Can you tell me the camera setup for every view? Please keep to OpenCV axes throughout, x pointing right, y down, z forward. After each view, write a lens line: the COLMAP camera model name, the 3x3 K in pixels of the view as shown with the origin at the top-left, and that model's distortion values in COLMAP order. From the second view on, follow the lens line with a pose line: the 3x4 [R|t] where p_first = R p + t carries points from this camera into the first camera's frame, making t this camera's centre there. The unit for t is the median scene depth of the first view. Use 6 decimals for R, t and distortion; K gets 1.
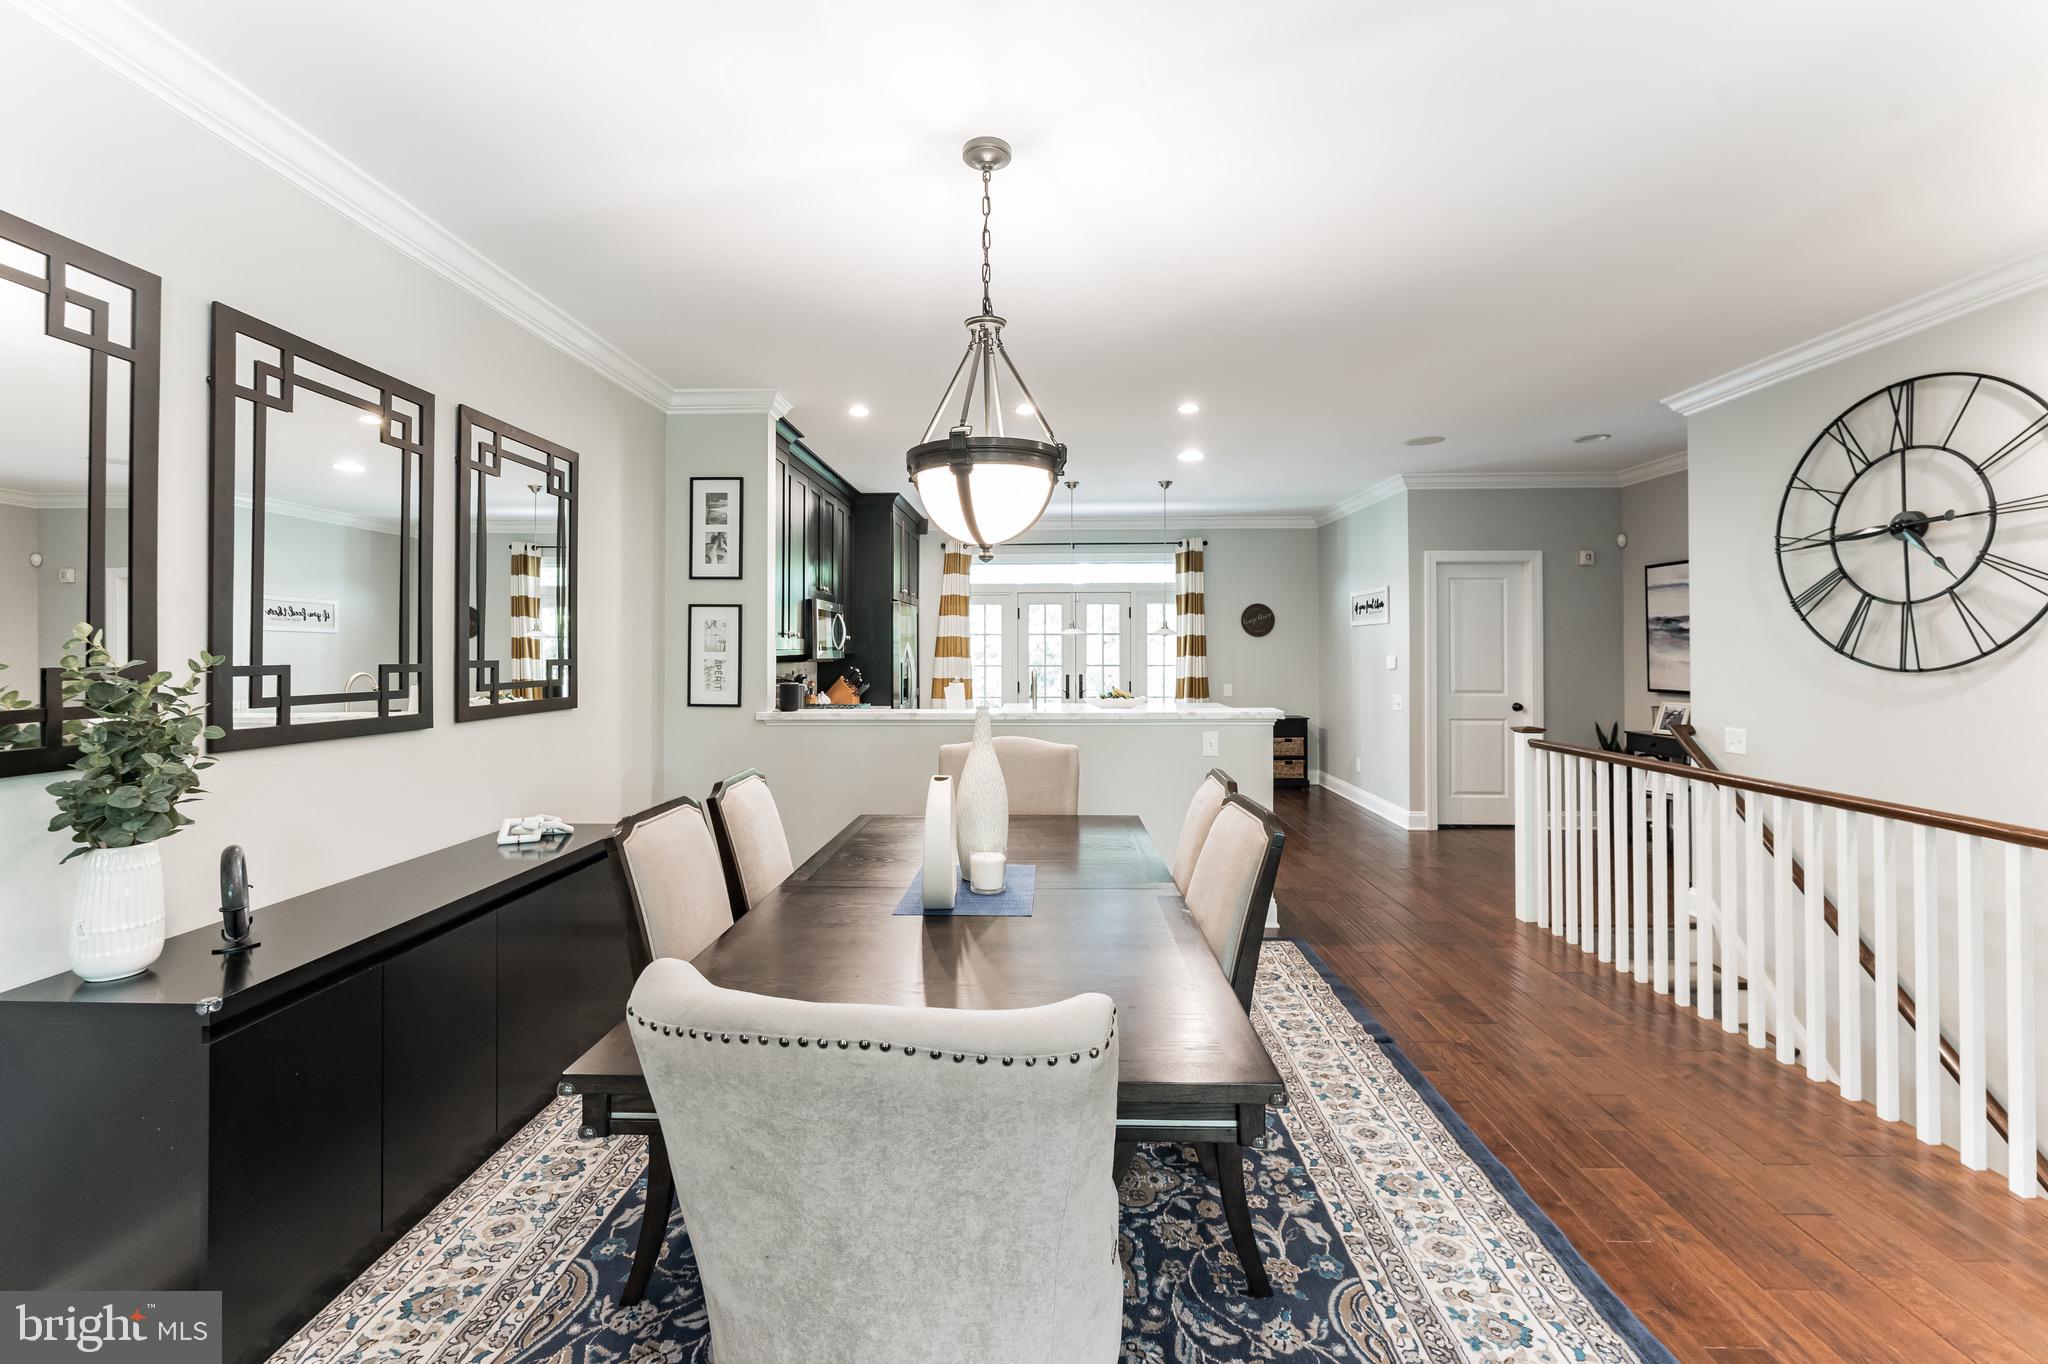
lens RADIAL K [[832.0, 0, 1014.7], [0, 832.0, 639.6], [0, 0, 1]] dist [-0.003002, -0.000475]
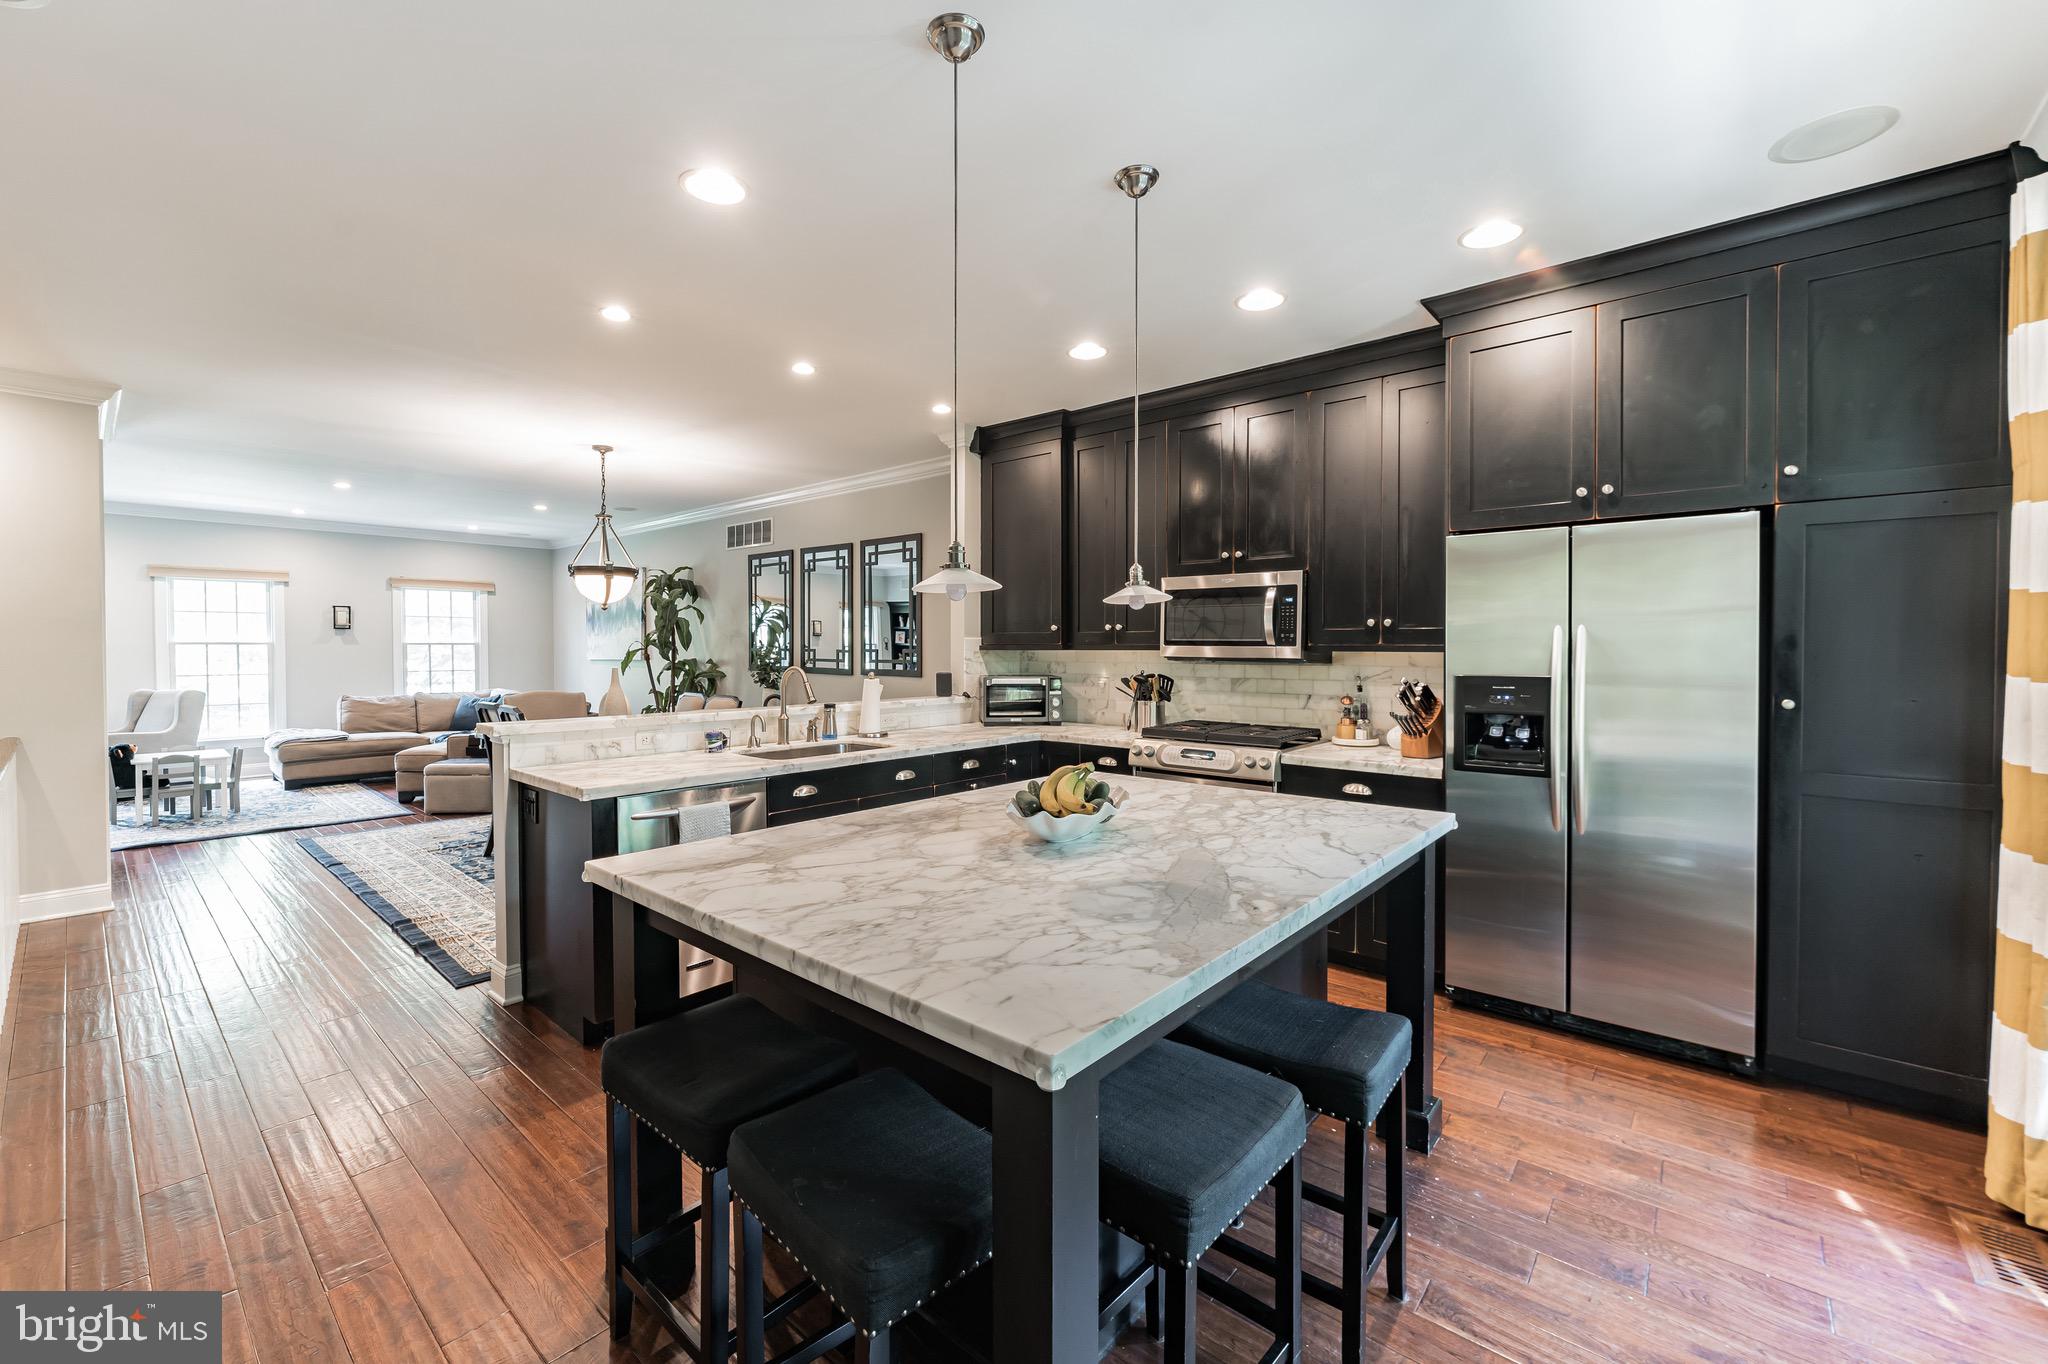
lens RADIAL K [[832.0, 0, 1014.7], [0, 832.0, 639.6], [0, 0, 1]] dist [-0.003002, -0.000475]
pose [[-0.623703, -0.003337, -0.781654, 0.602918], [0.010301, 0.999869, -0.012489, 0.021877], [0.781594, -0.015841, -0.623587, 1.855540]]
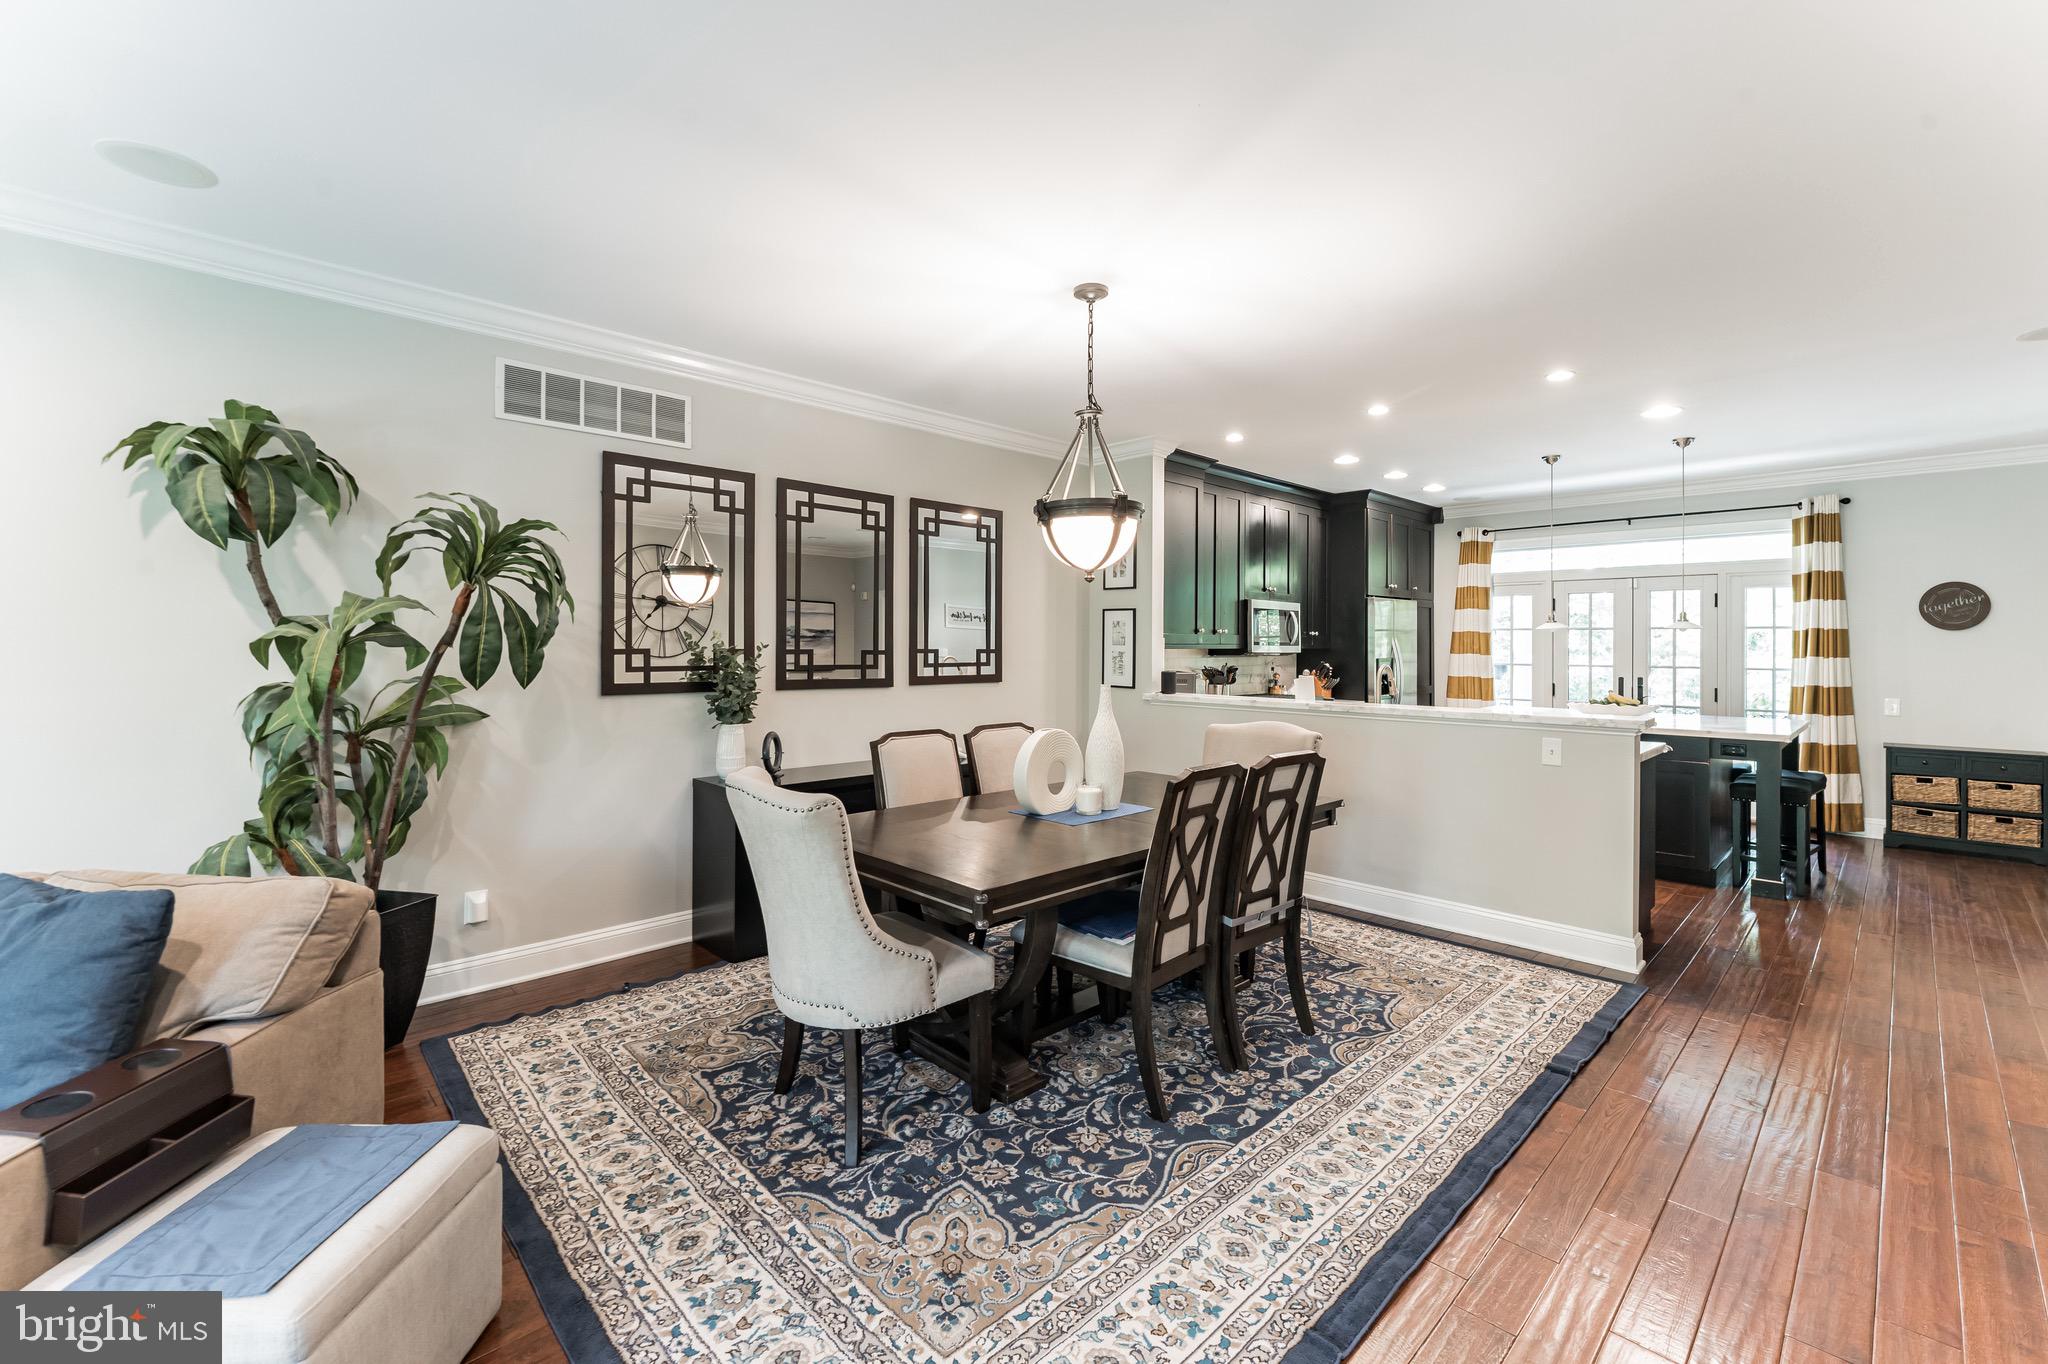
lens RADIAL K [[855.5, 0, 1016.8], [0, 855.5, 641.2], [0, 0, 1]] dist [-0.003222, -0.000293]
pose [[0.715183, 0.004794, -0.698921, 0.466817], [0.001203, 0.999967, 0.008089, -0.002356], [0.698936, -0.006626, 0.715153, -0.066568]]
